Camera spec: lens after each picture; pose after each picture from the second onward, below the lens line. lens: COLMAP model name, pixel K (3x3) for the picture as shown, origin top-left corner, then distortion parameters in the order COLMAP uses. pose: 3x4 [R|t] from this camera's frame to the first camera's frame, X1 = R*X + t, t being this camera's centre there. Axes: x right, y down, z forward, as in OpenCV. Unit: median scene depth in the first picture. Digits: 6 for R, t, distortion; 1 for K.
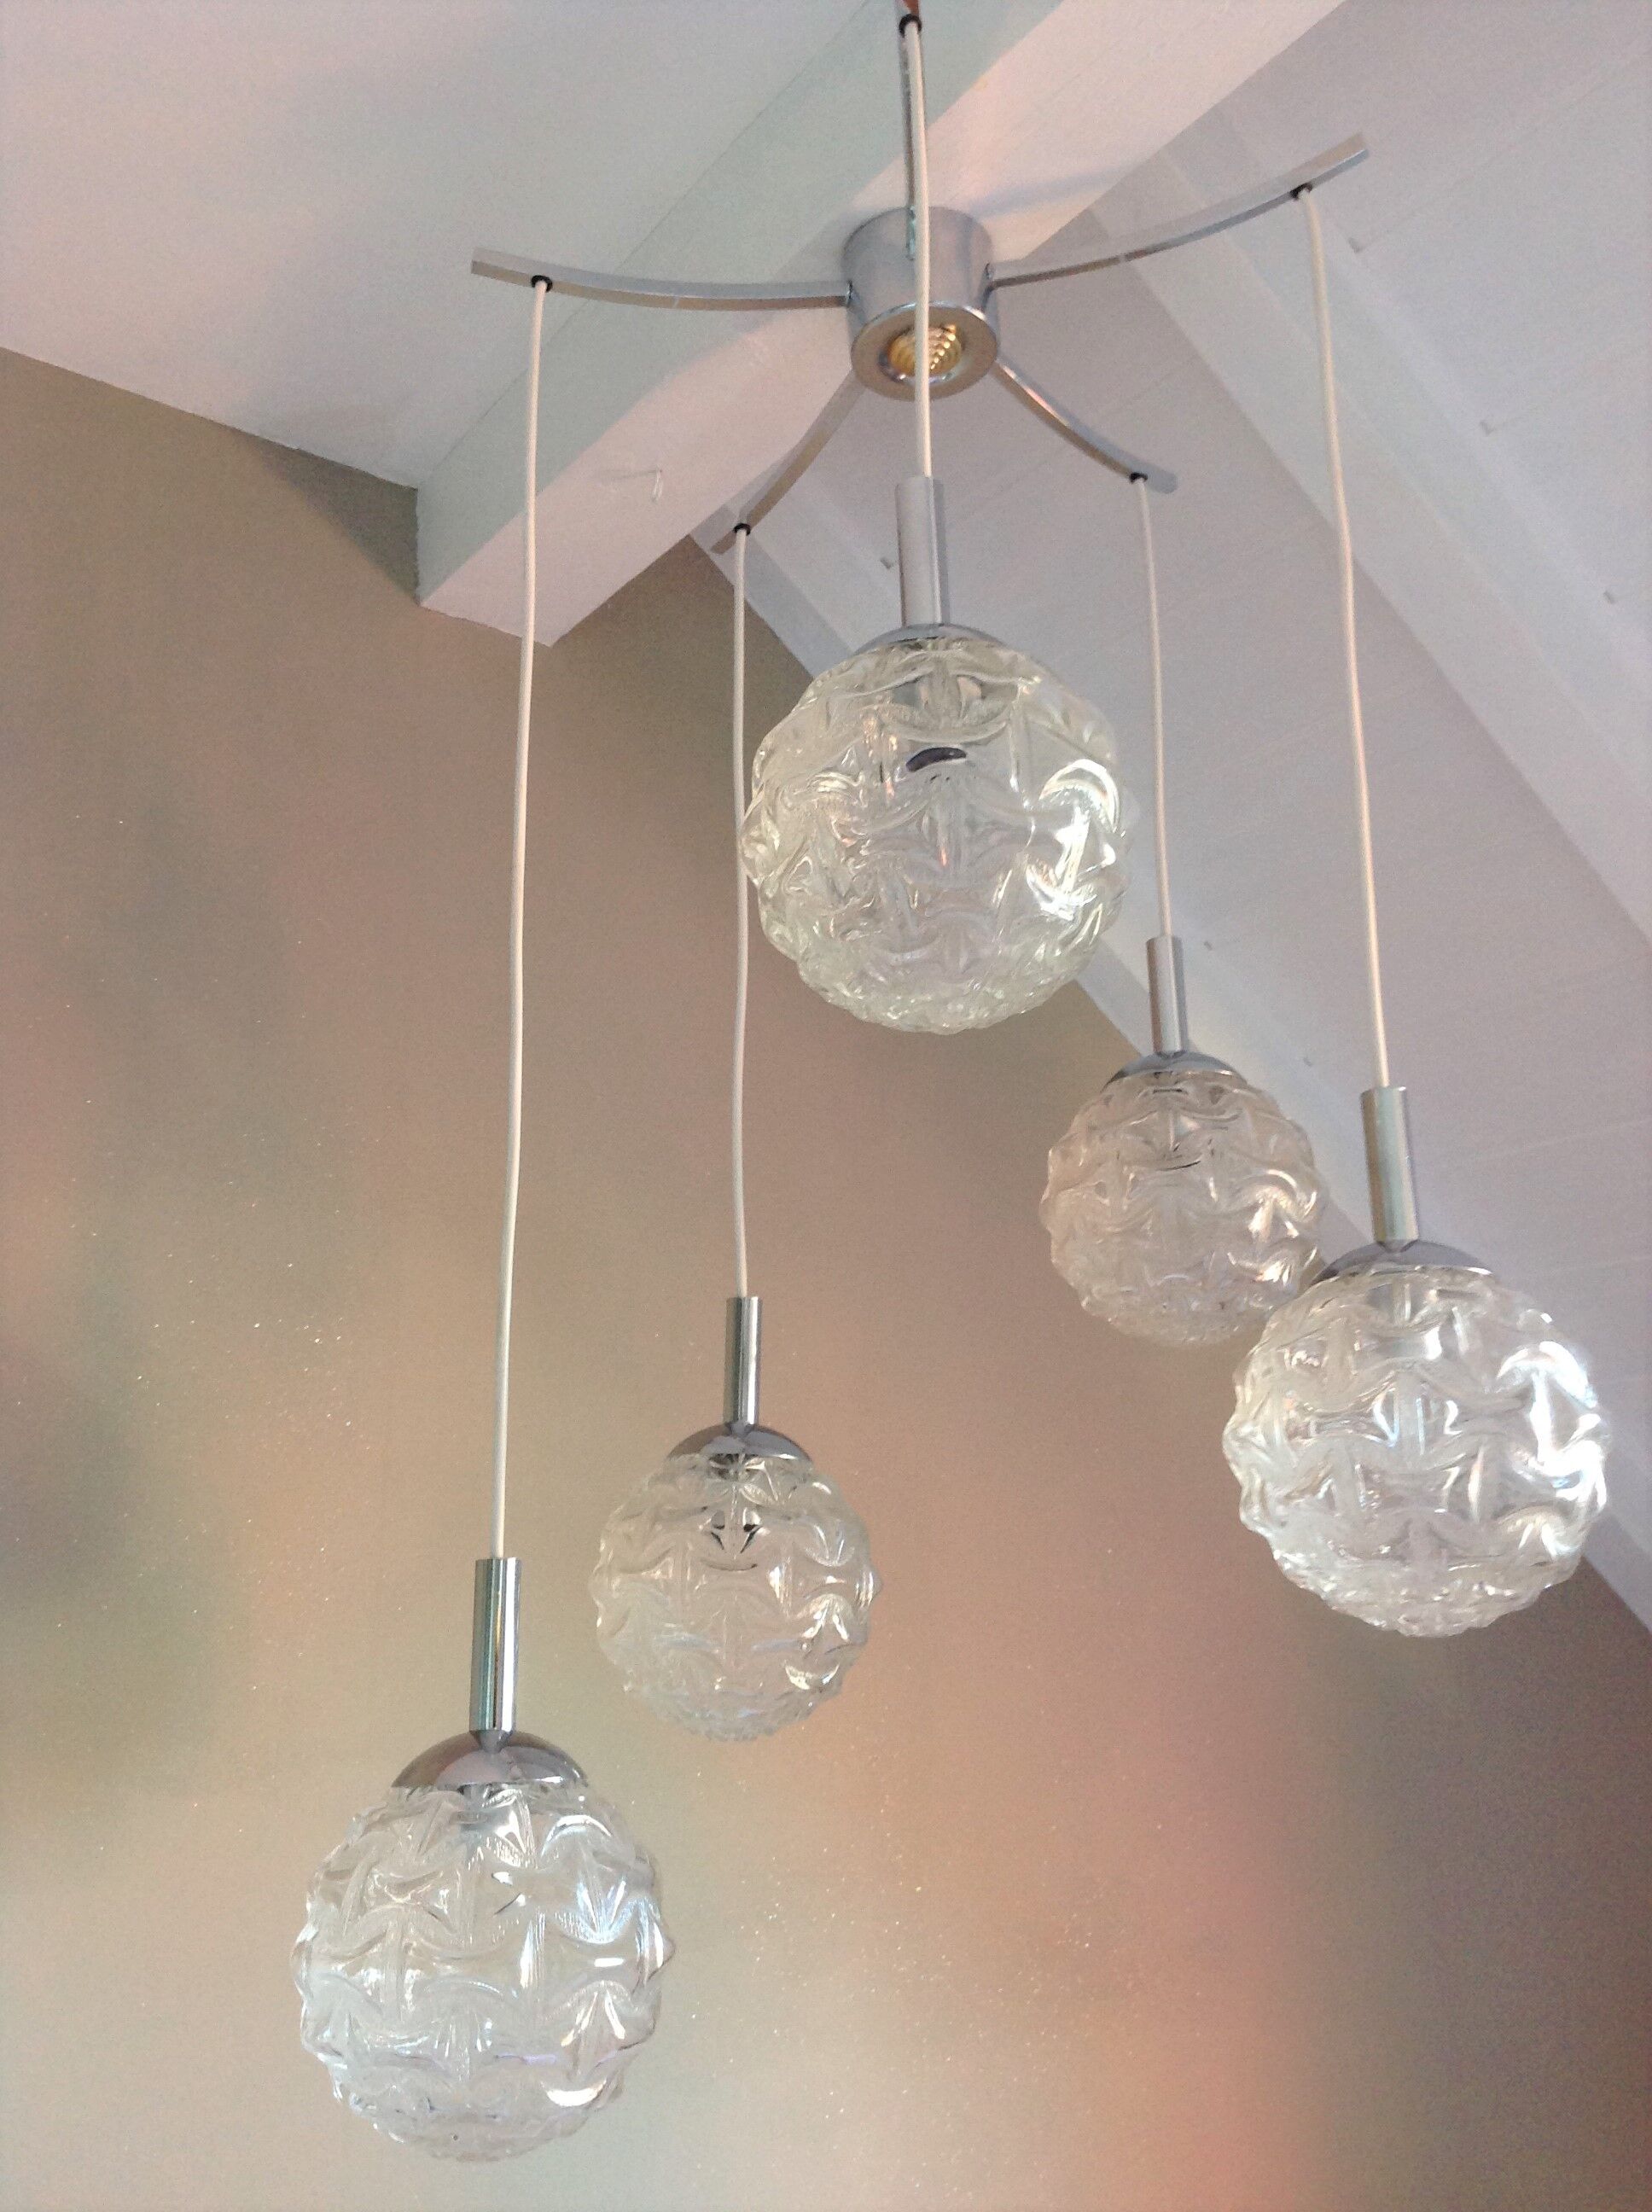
lens RADIAL K [[2193.0, 0, 826.0], [0, 2193.0, 1106.0], [0, 0, 1]] dist [0.188557, -0.412571]
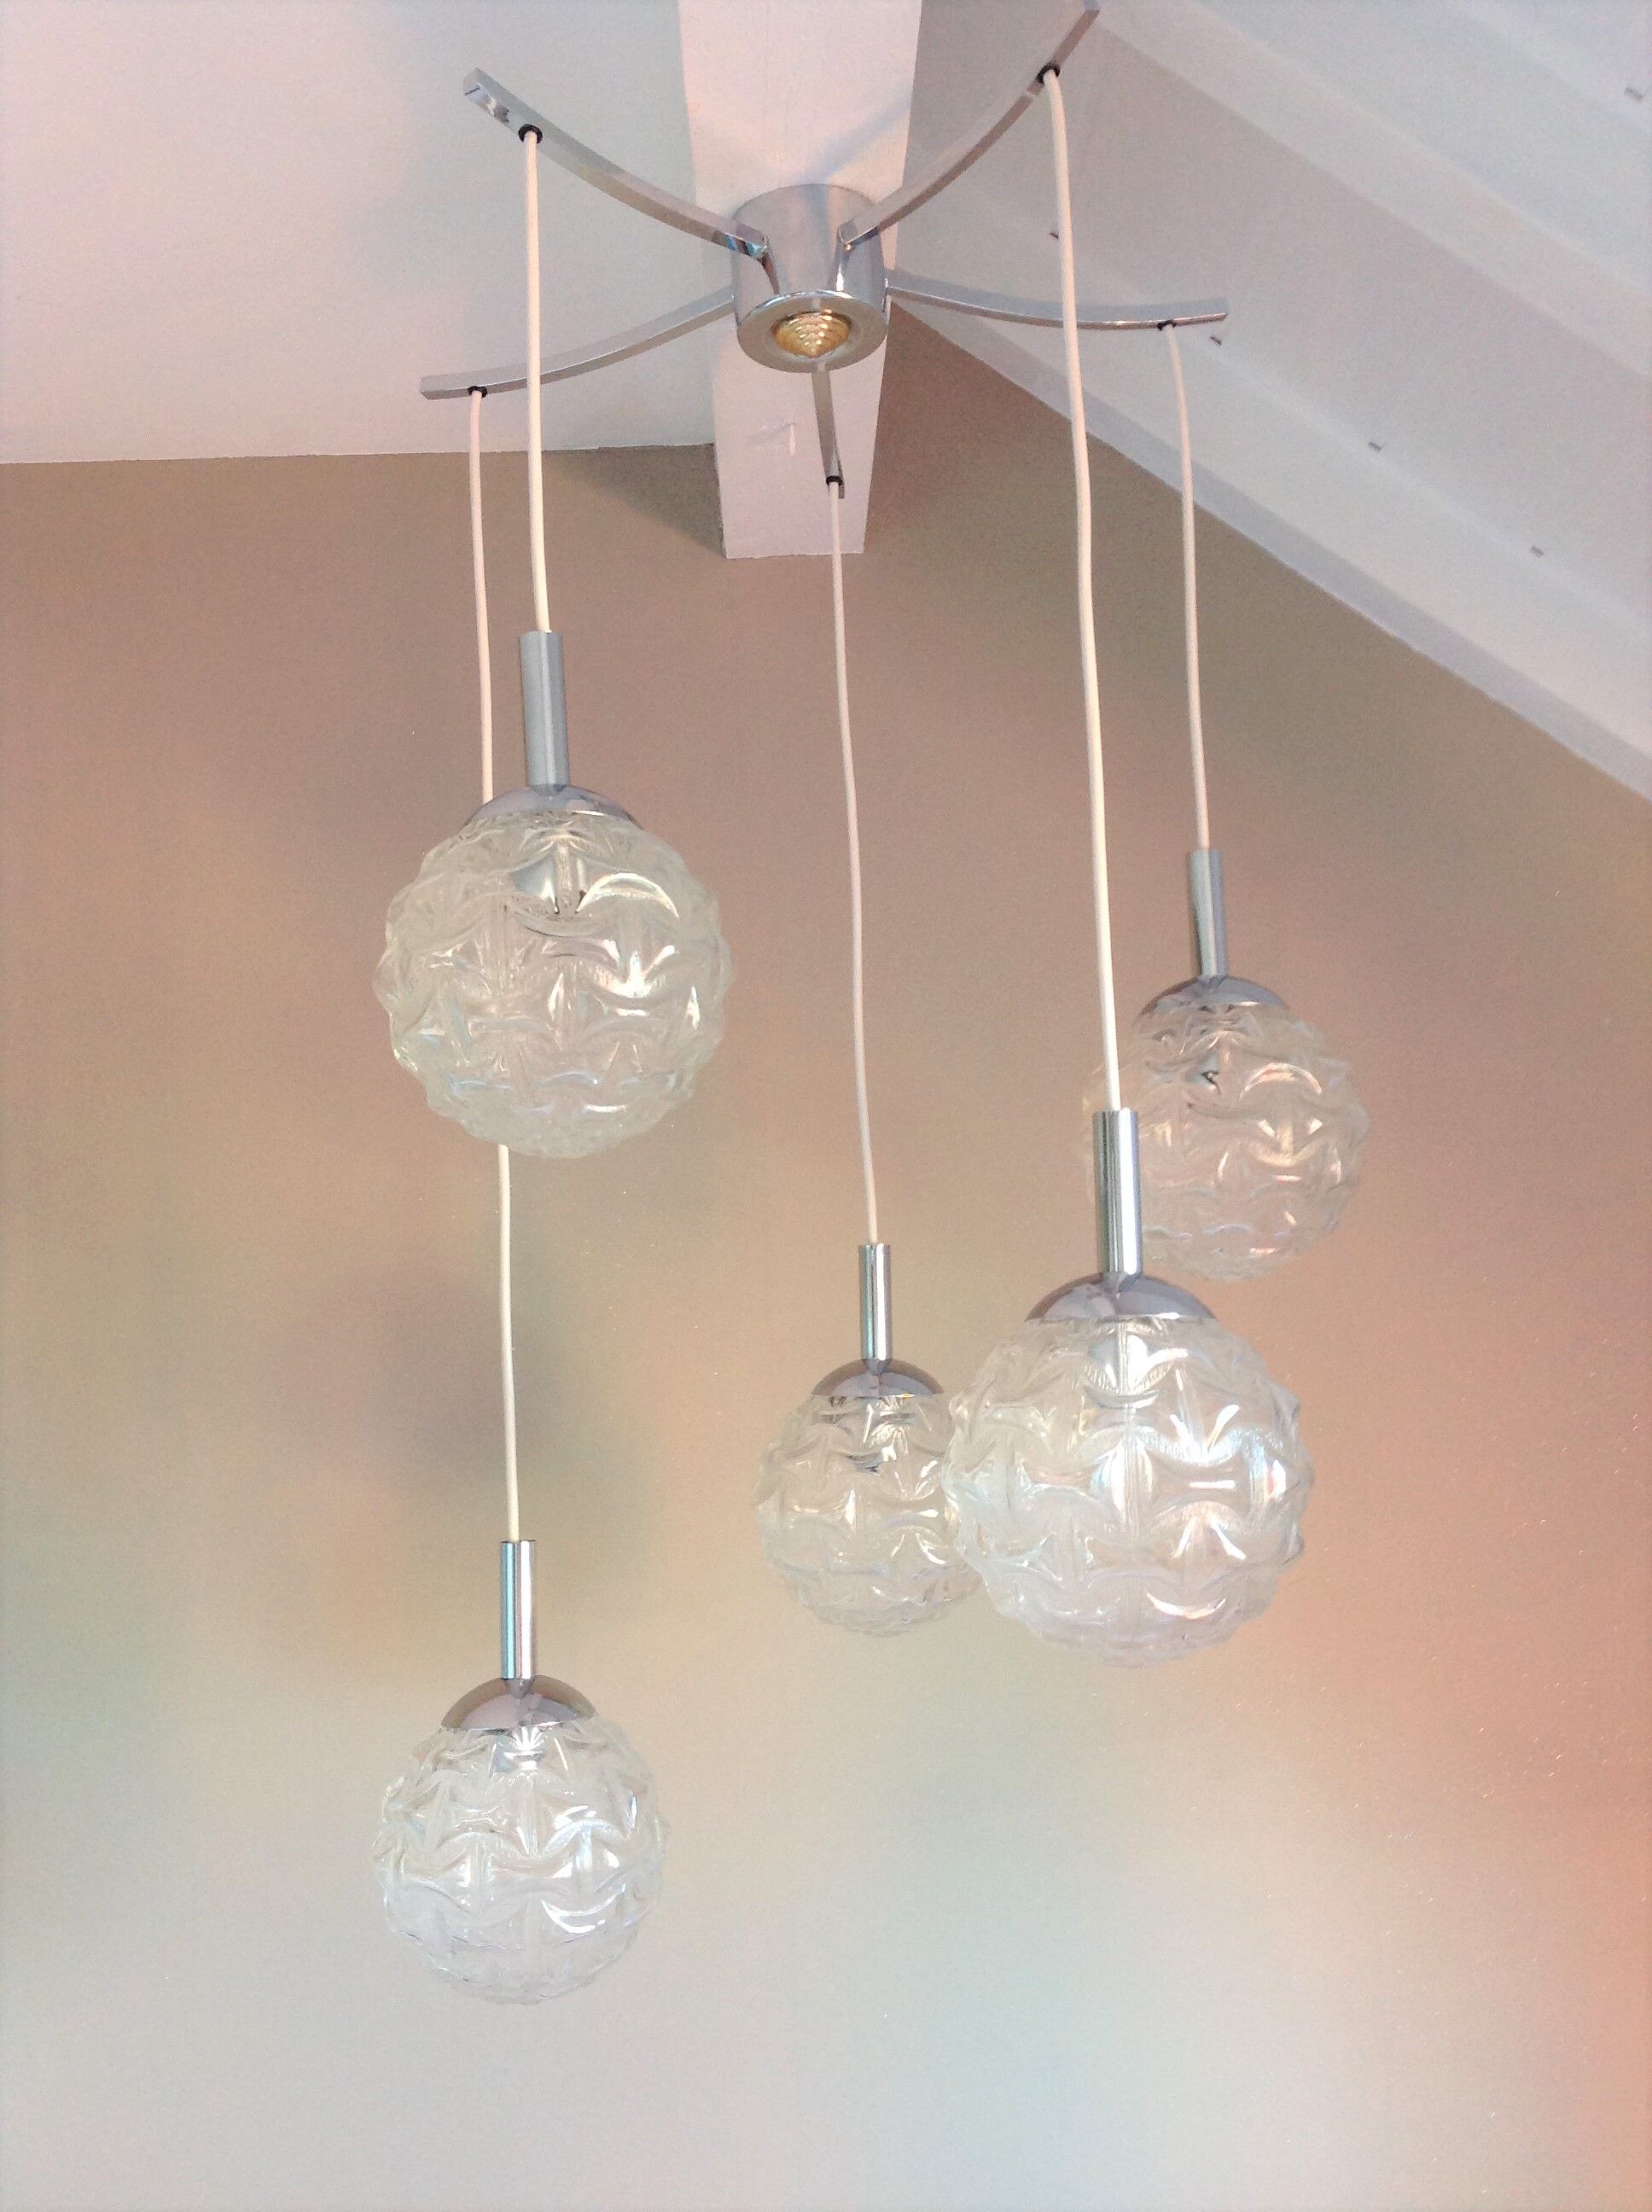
lens RADIAL K [[2158.9, 0, 826.0], [0, 2158.9, 1106.0], [0, 0, 1]] dist [0.080742, 0.000797]
pose [[0.817589, -0.076346, -0.570719, 0.734657], [0.192972, 0.970182, 0.146660, -0.184608], [0.542504, -0.230040, 0.807942, 0.175350]]
